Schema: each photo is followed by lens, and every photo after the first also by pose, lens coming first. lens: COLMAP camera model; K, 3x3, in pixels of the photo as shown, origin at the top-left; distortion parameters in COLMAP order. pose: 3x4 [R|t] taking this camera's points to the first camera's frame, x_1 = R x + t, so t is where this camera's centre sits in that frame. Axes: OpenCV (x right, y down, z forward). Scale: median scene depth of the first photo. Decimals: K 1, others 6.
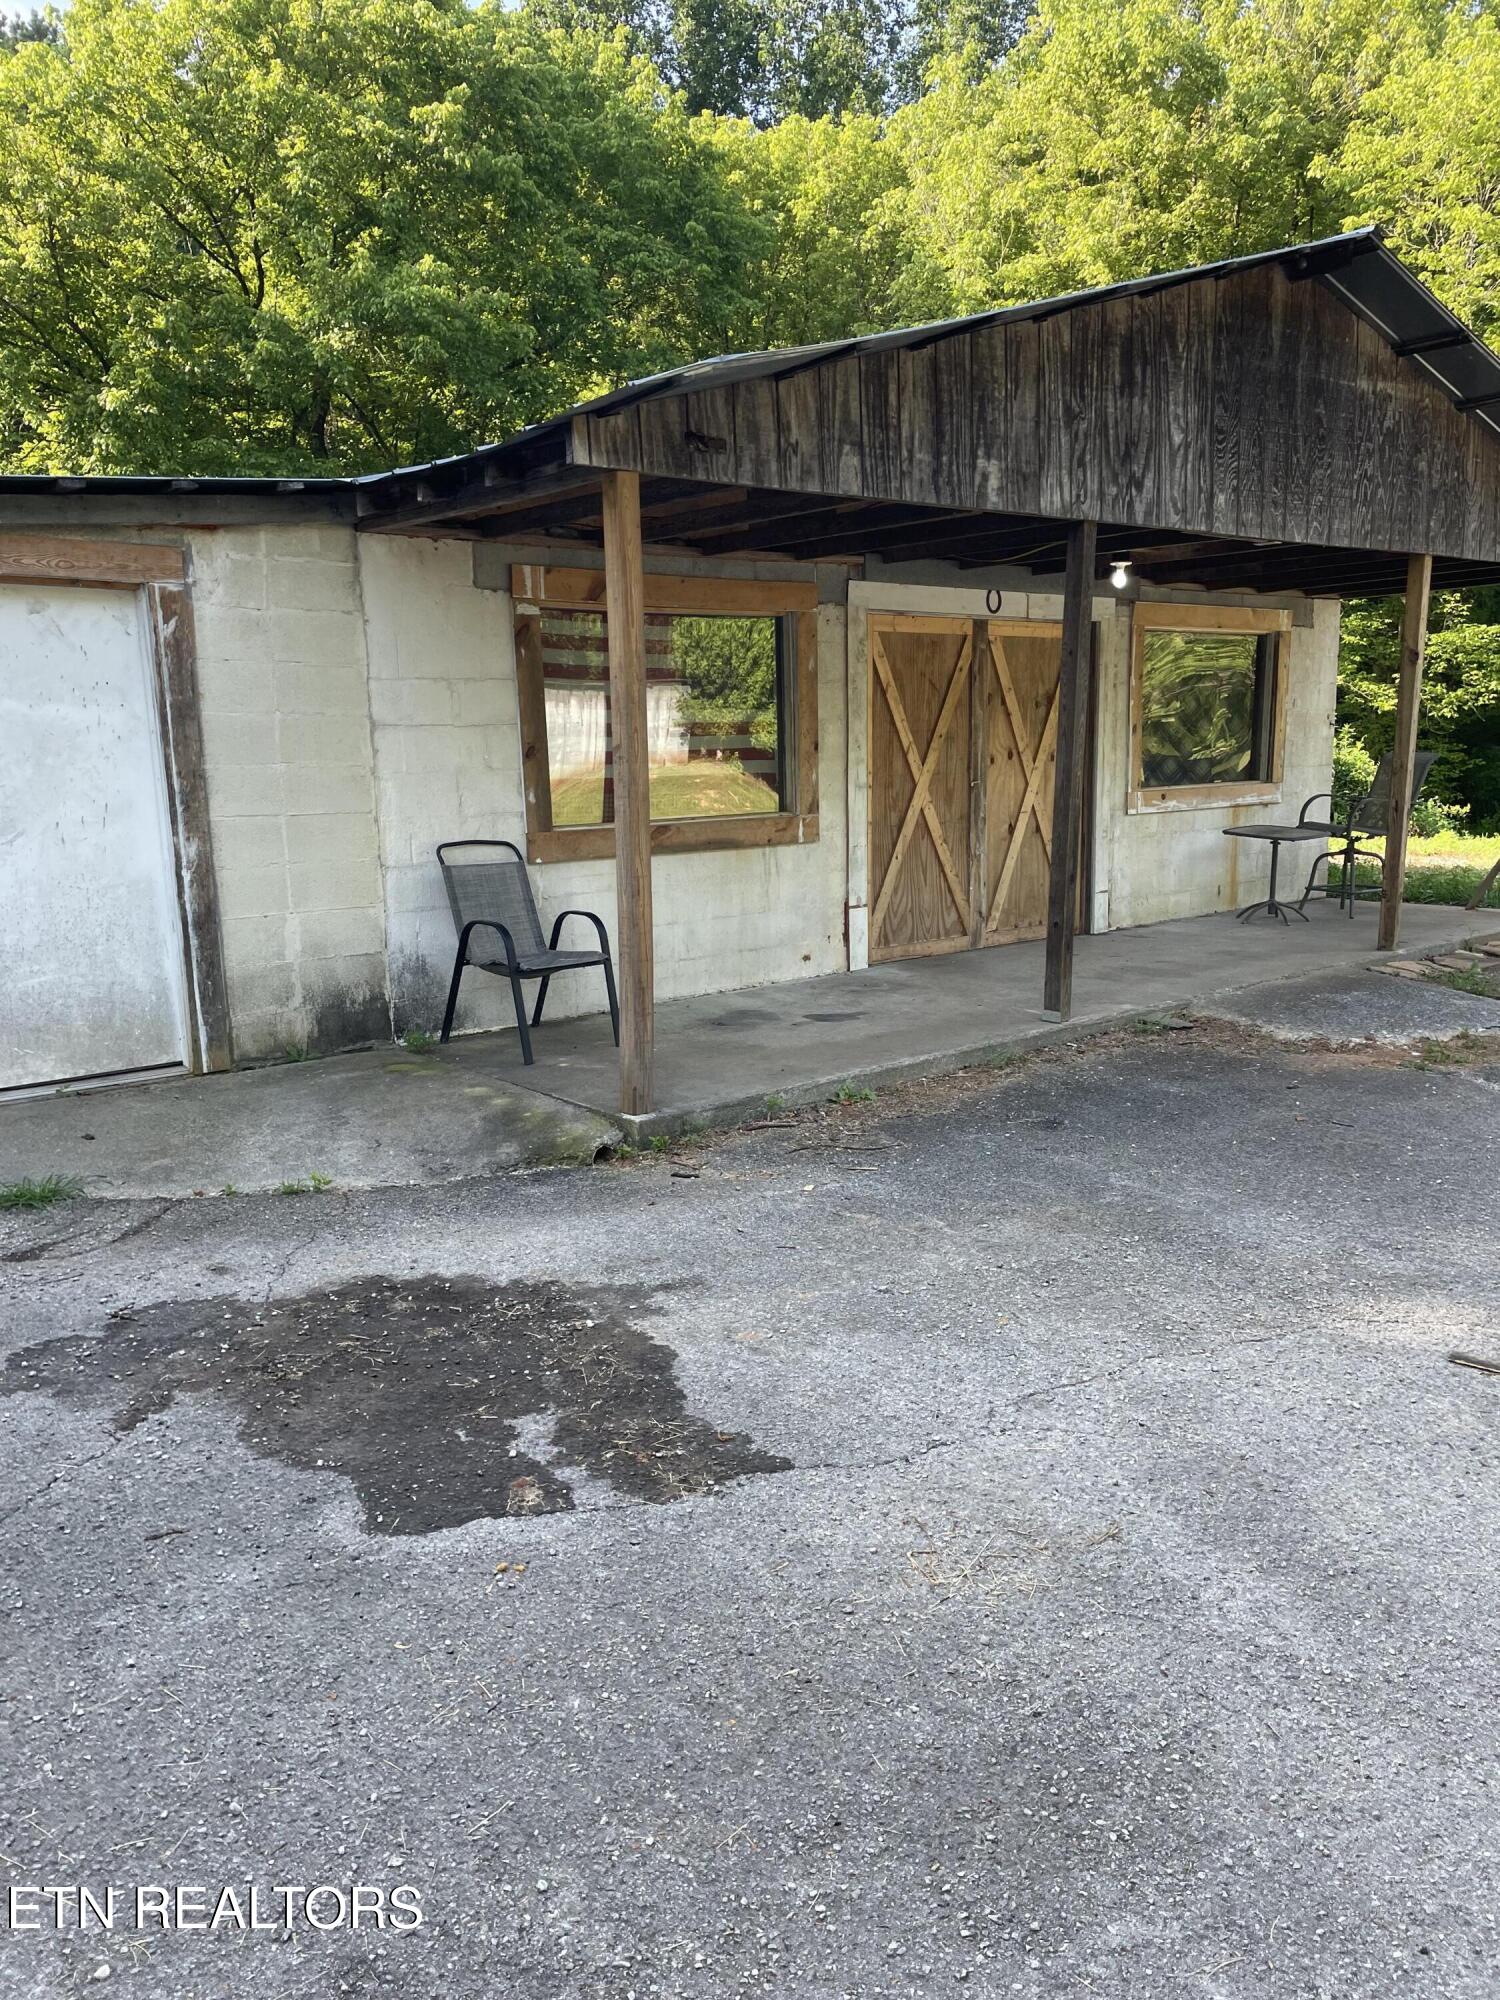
lens RADIAL K [[1505.3, 0, 750.0], [0, 1505.3, 1000.0], [0, 0, 1]] dist [0.077089, -0.121001]
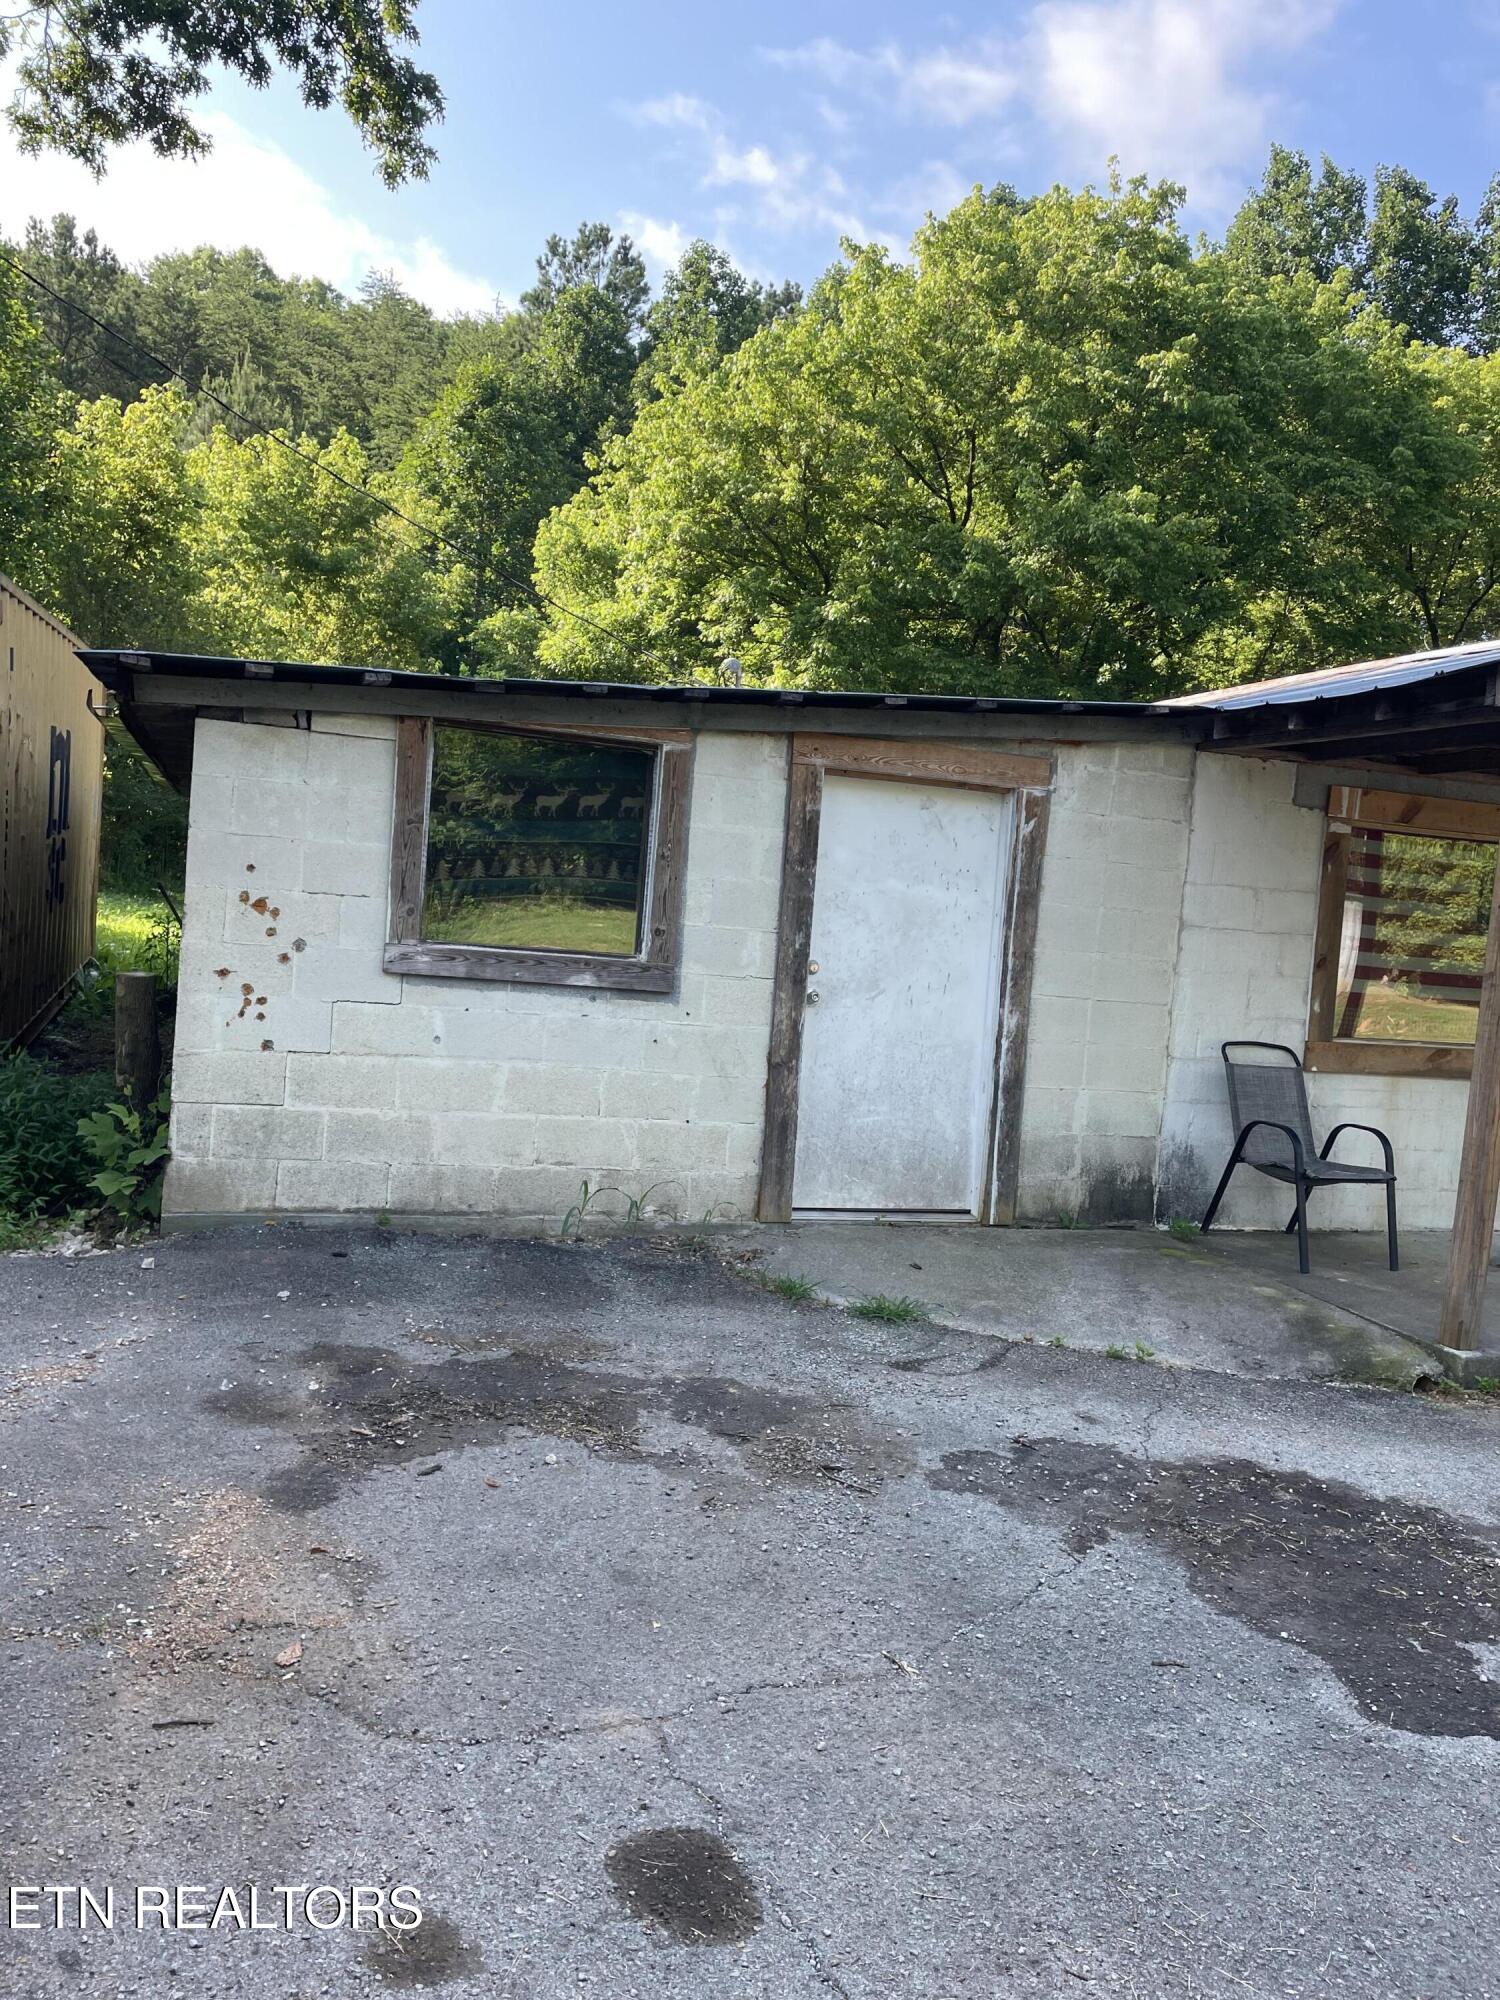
lens RADIAL K [[1492.1, 0, 753.7], [0, 1492.1, 963.8], [0, 0, 1]] dist [0.073322, -0.100765]
pose [[0.919832, 0.104835, -0.378047, -0.128397], [-0.158048, 0.981001, -0.112510, 0.012144], [0.359069, 0.163240, 0.918924, -0.076369]]
